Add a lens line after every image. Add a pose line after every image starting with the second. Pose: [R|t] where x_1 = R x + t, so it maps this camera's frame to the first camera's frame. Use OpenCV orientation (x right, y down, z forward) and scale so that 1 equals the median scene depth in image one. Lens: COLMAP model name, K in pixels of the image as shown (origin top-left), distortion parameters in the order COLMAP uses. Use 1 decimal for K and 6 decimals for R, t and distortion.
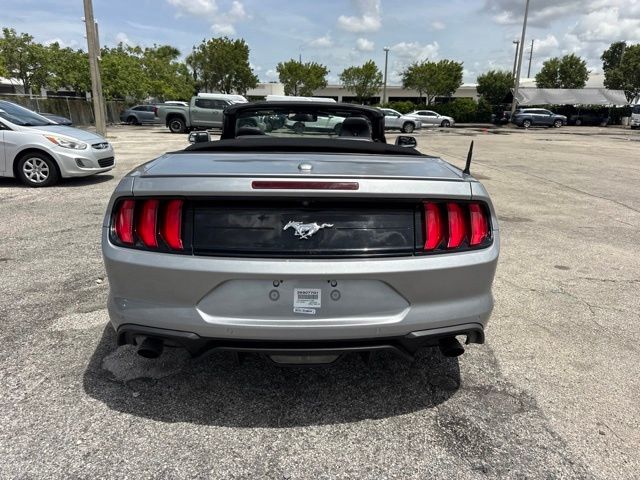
lens RADIAL K [[462.8, 0, 318.1], [0, 462.8, 256.0], [0, 0, 1]] dist [0.026662, -0.032209]
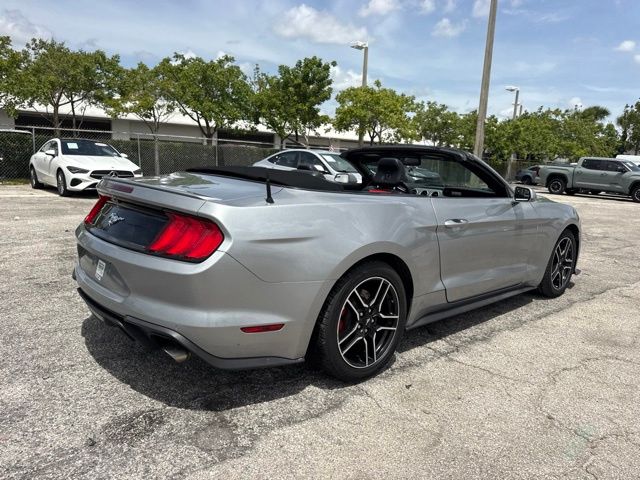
lens RADIAL K [[462.8, 0, 318.1], [0, 462.8, 256.0], [0, 0, 1]] dist [0.026662, -0.032209]
pose [[0.626002, 0.174550, -0.760035, 0.090440], [-0.269403, 0.963027, -0.000725, -0.007344], [0.731808, 0.205210, 0.649881, 0.035931]]
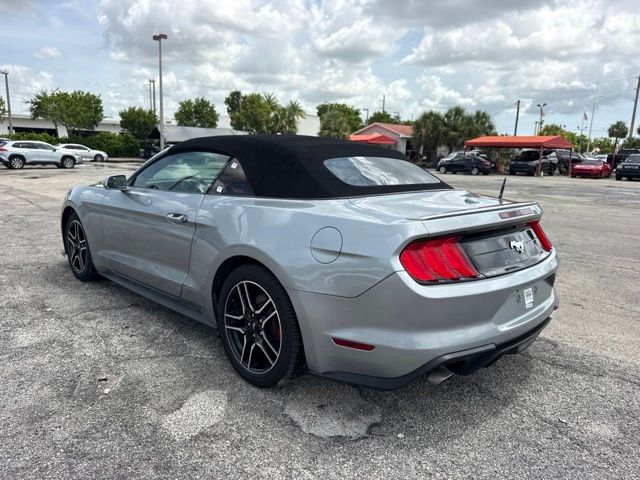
lens RADIAL K [[463.5, 0, 333.2], [0, 463.5, 261.5], [0, 0, 1]] dist [0.002550, -0.003575]
pose [[0.710796, -0.151859, 0.686810, -0.085253], [0.190992, 0.981401, 0.019332, -0.008990], [-0.676972, 0.117434, 0.726580, 0.024725]]
